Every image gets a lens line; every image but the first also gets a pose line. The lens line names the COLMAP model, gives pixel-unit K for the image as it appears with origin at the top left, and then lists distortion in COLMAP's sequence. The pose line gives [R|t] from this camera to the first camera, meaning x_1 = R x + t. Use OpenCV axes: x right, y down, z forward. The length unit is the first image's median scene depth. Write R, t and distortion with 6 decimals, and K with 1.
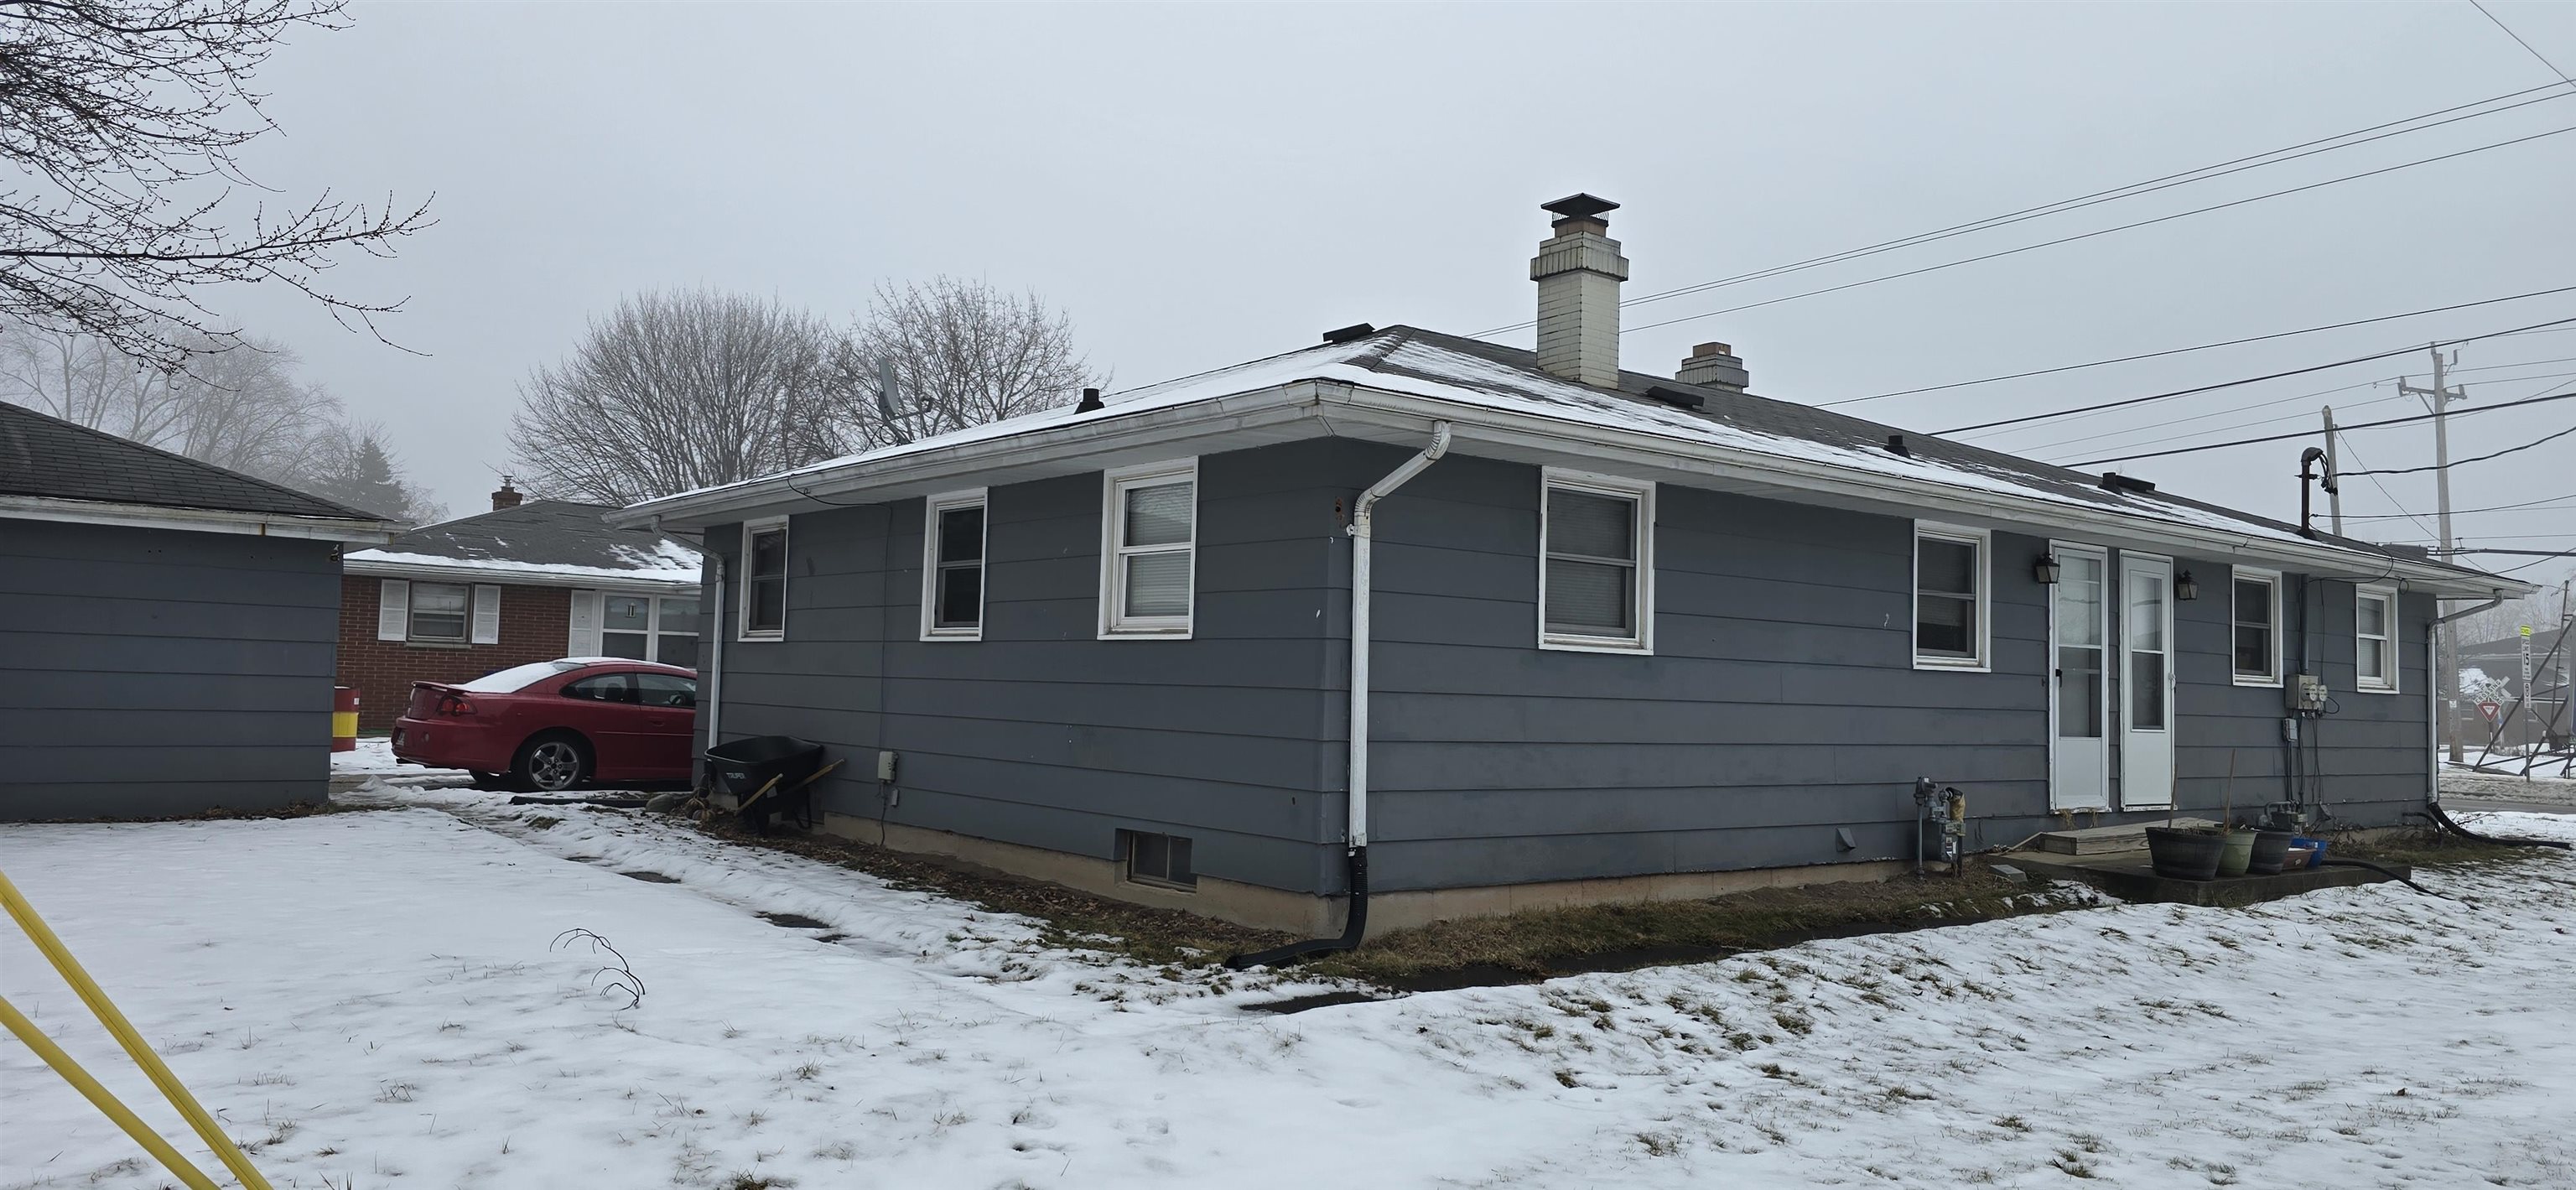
lens RADIAL K [[1657.9, 0, 1288.0], [0, 1657.9, 595.0], [0, 0, 1]] dist [0.076634, -0.074441]
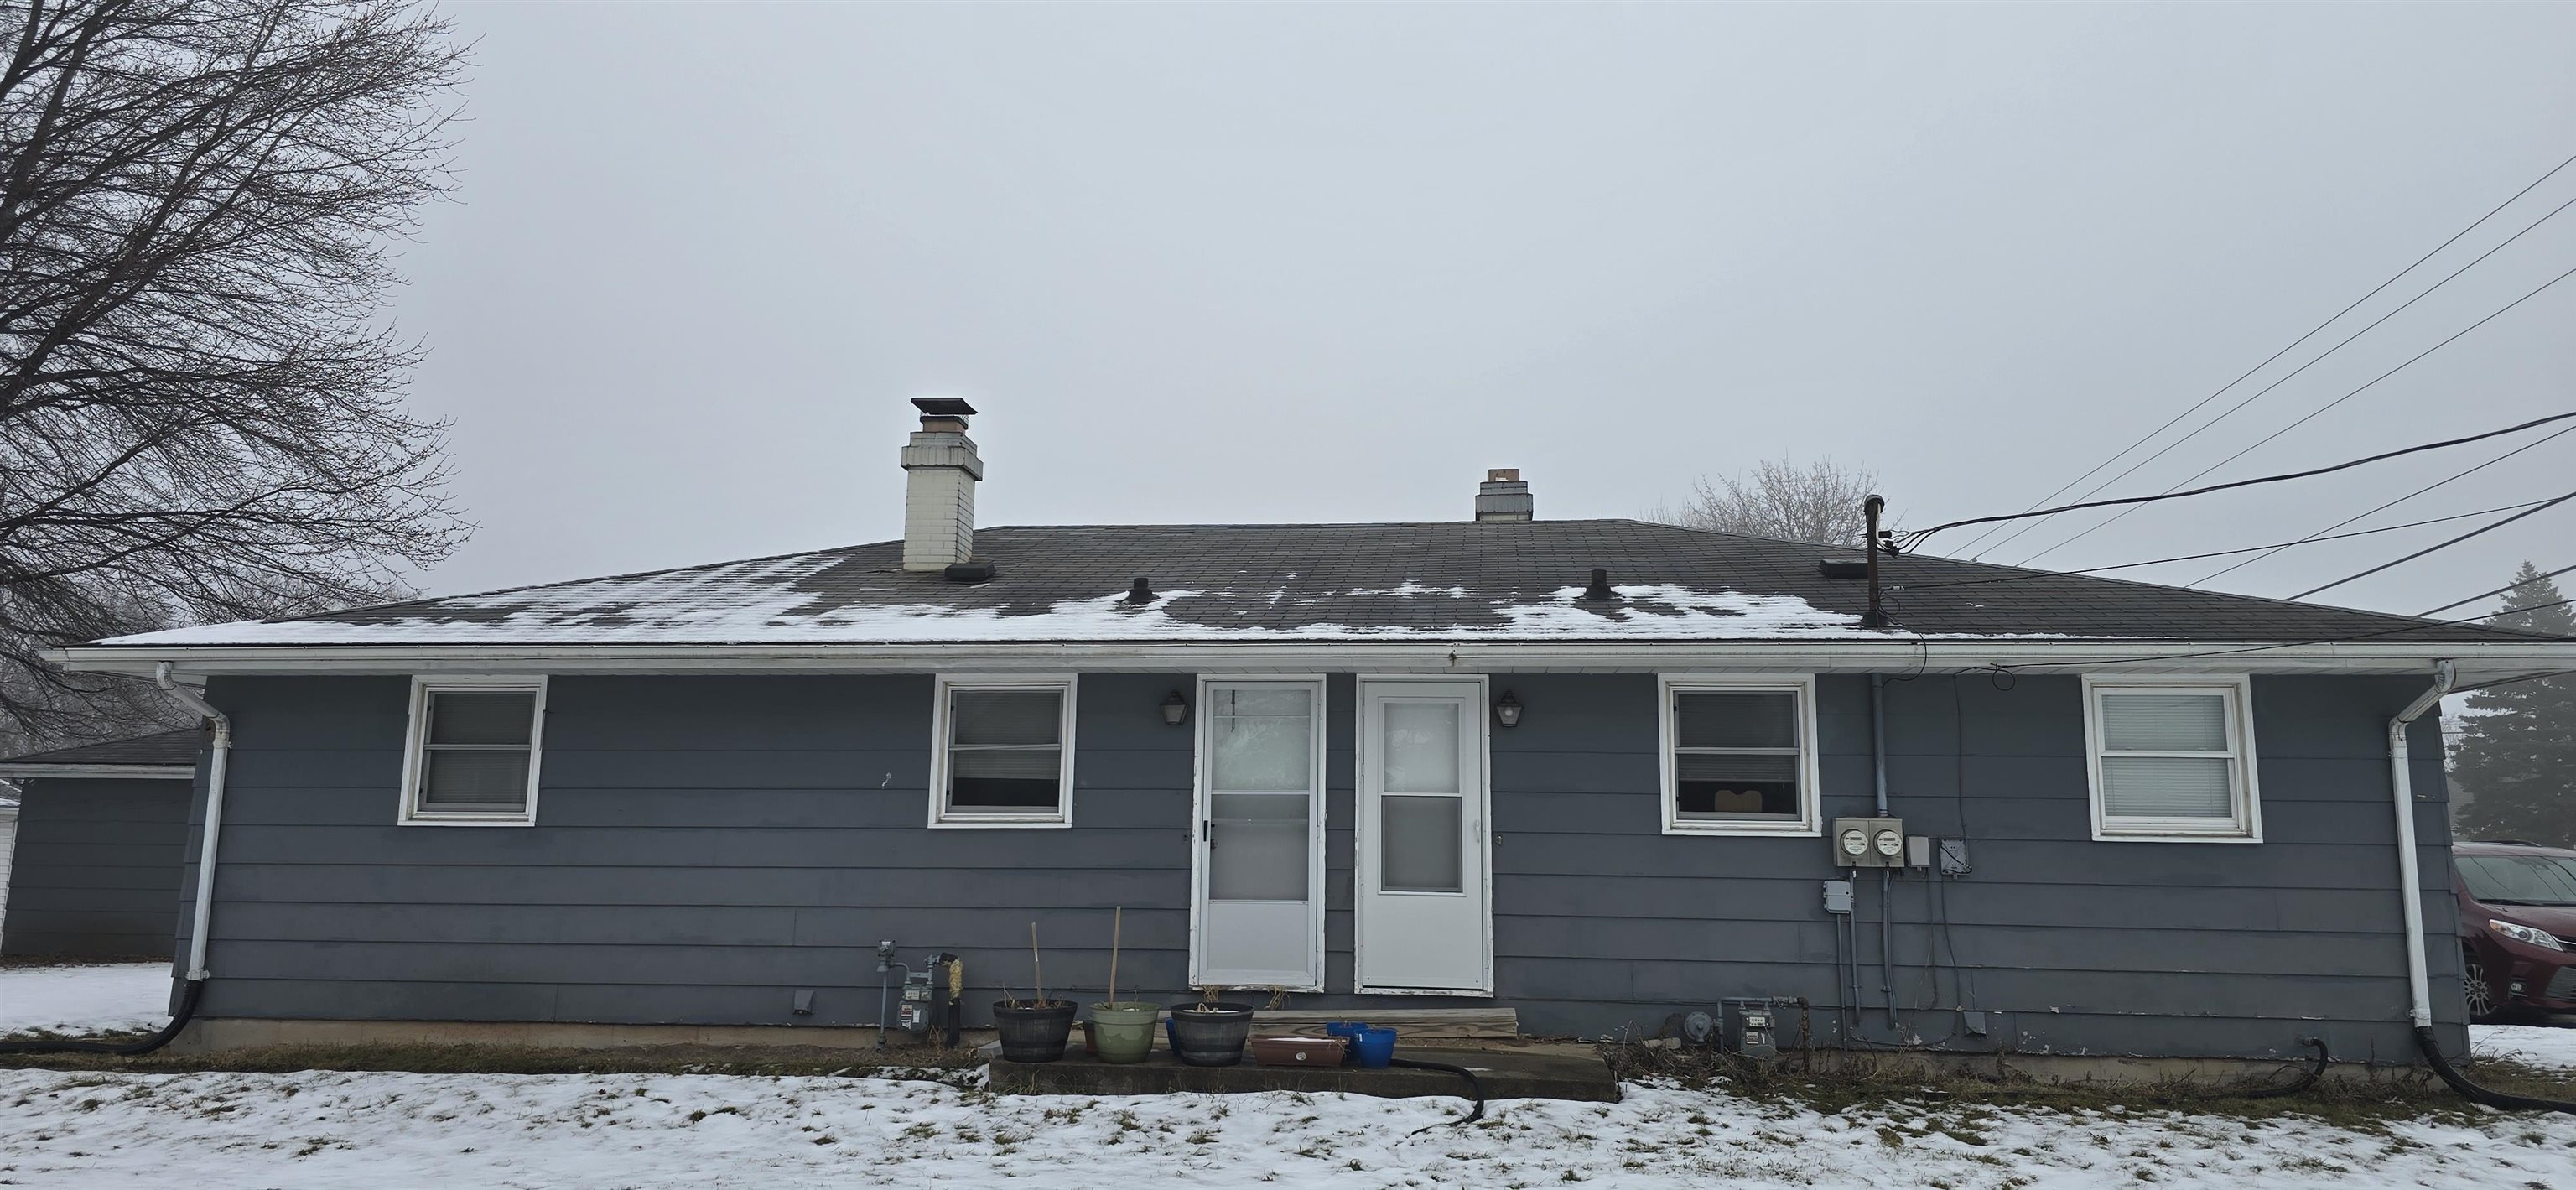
lens RADIAL K [[1657.9, 0, 1288.0], [0, 1657.9, 595.0], [0, 0, 1]] dist [0.076634, -0.074441]
pose [[0.734560, -0.126920, -0.666568, 1.246904], [0.047114, 0.989520, -0.136494, 0.054420], [0.676906, 0.068858, 0.732841, 0.438007]]
